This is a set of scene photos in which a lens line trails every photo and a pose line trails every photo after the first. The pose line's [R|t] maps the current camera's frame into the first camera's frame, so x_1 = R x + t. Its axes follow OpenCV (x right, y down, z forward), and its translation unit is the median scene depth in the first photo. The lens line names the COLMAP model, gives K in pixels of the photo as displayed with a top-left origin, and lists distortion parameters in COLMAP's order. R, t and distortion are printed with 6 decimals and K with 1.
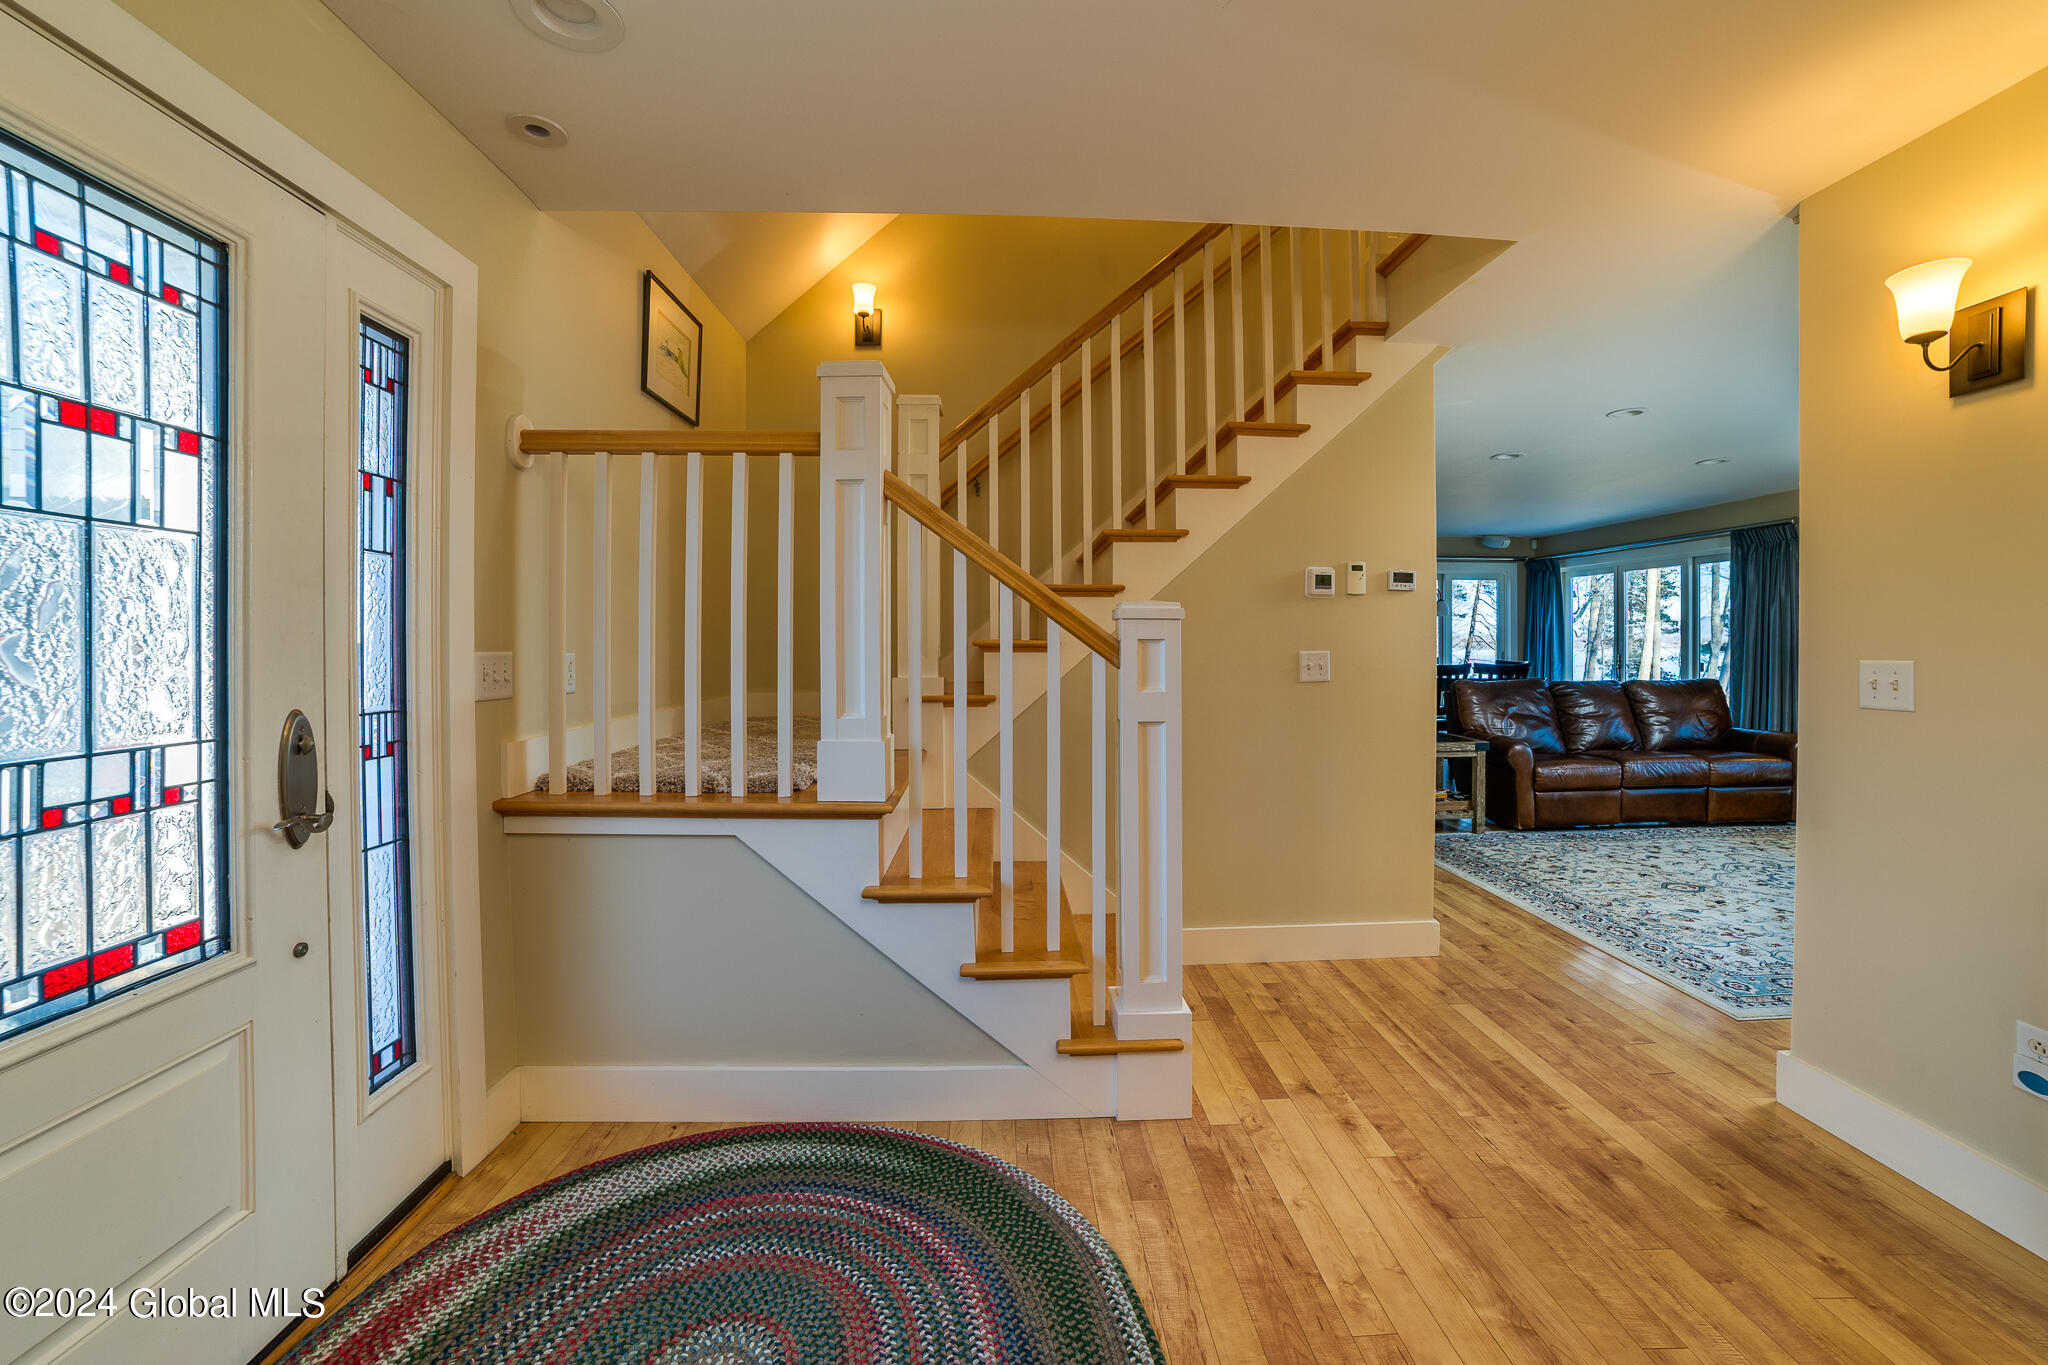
lens RADIAL K [[864.9, 0, 987.1], [0, 864.9, 645.7], [0, 0, 1]] dist [-0.084692, 0.036719]
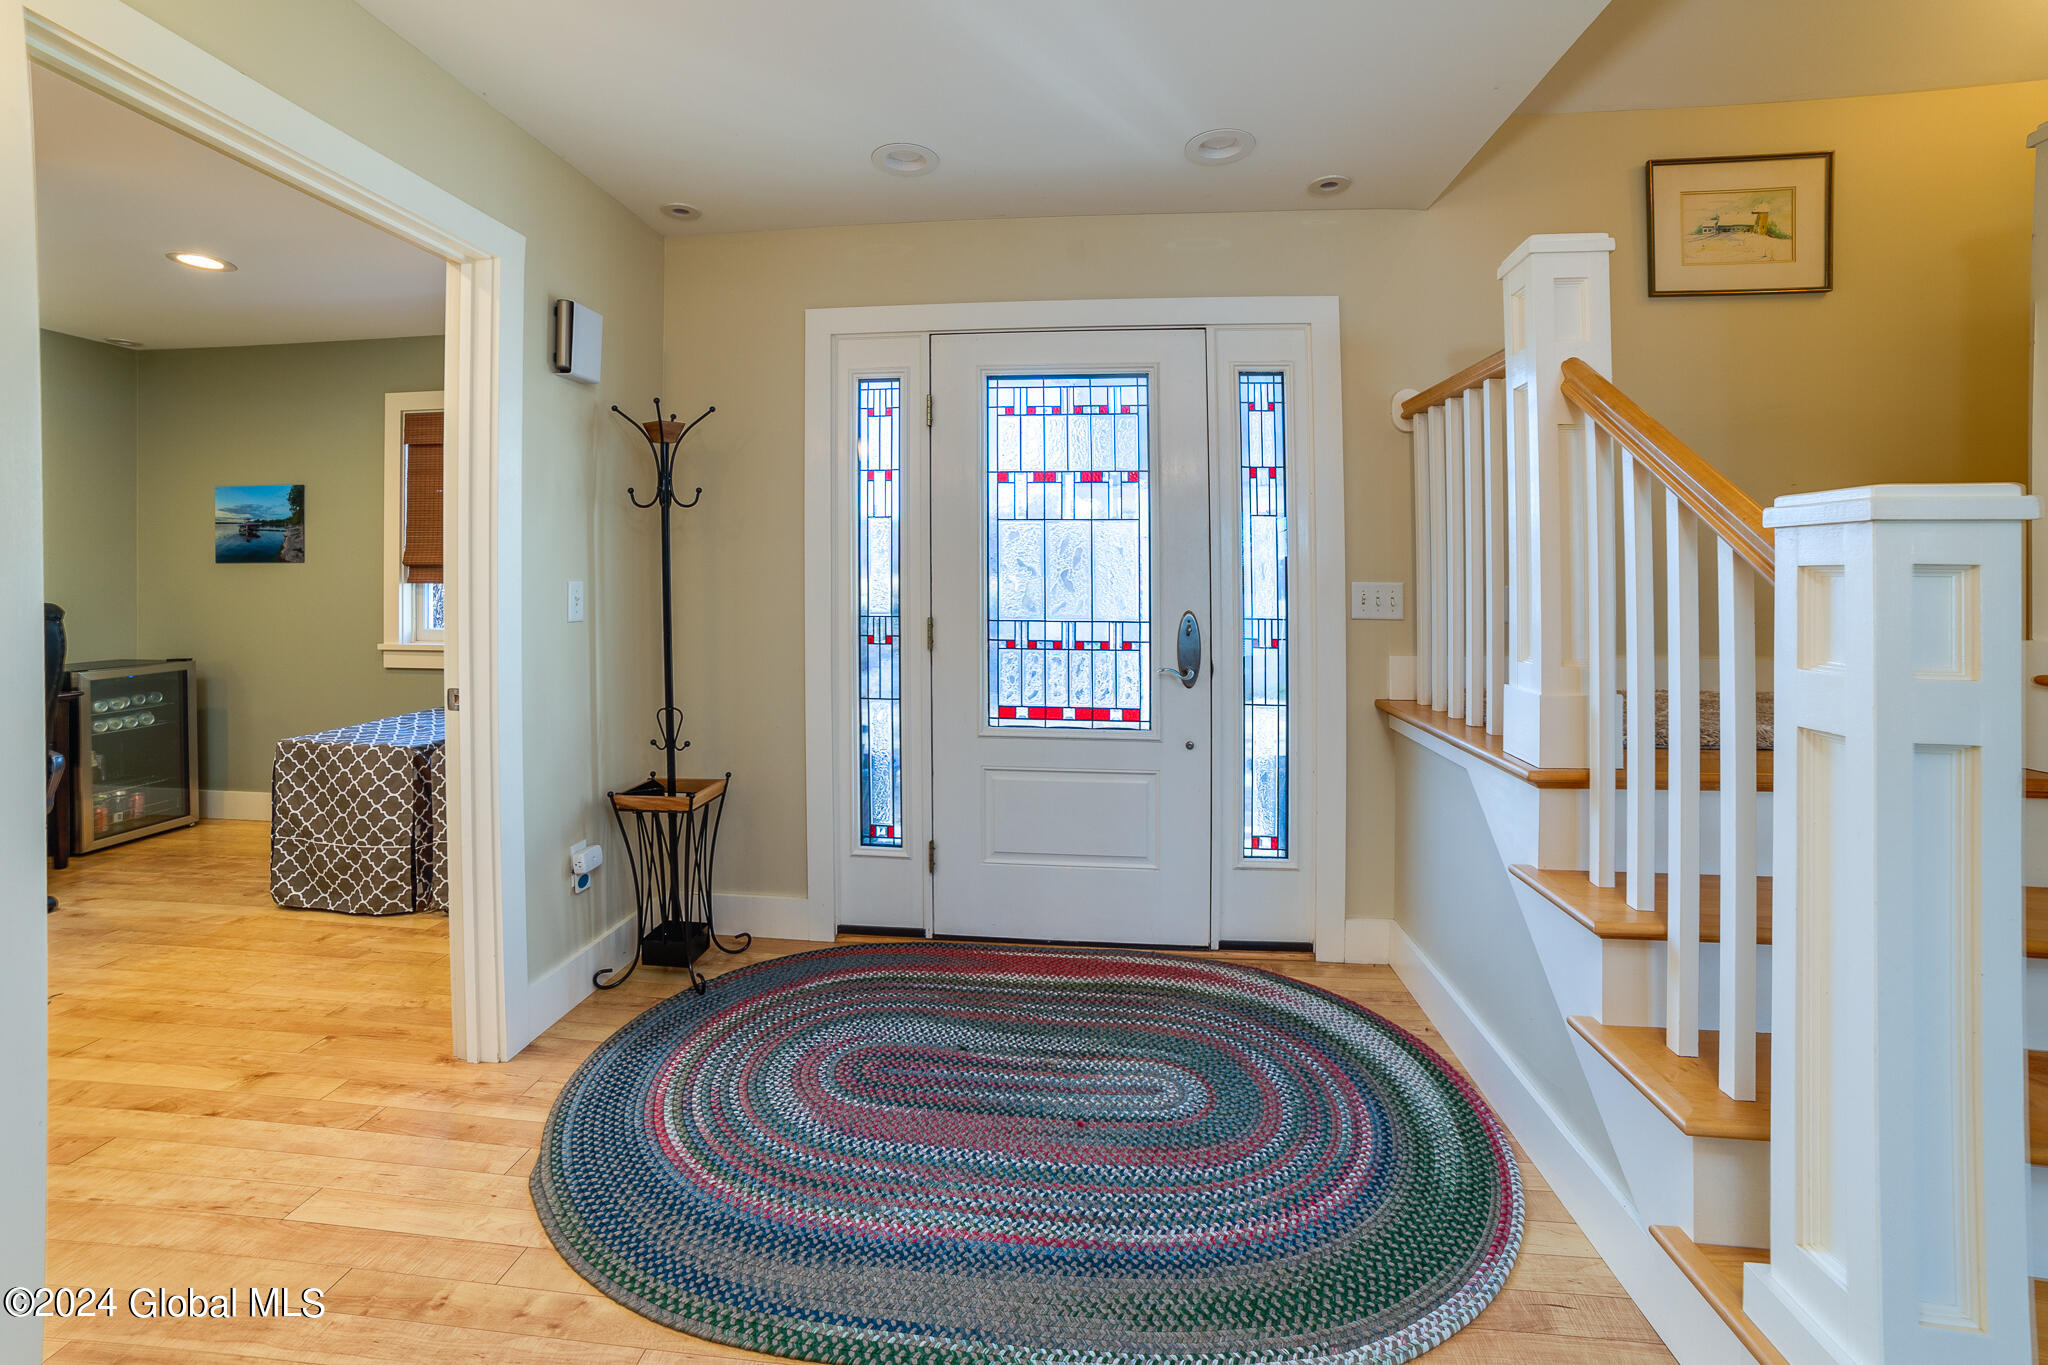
lens RADIAL K [[842.9, 0, 1023.6], [0, 842.9, 569.3], [0, 0, 1]] dist [-0.077657, 0.026082]
pose [[-0.127293, -0.010342, -0.991811, 0.898273], [-0.009782, 0.999910, -0.009171, 0.006536], [0.991817, 0.008534, -0.127383, 0.769445]]
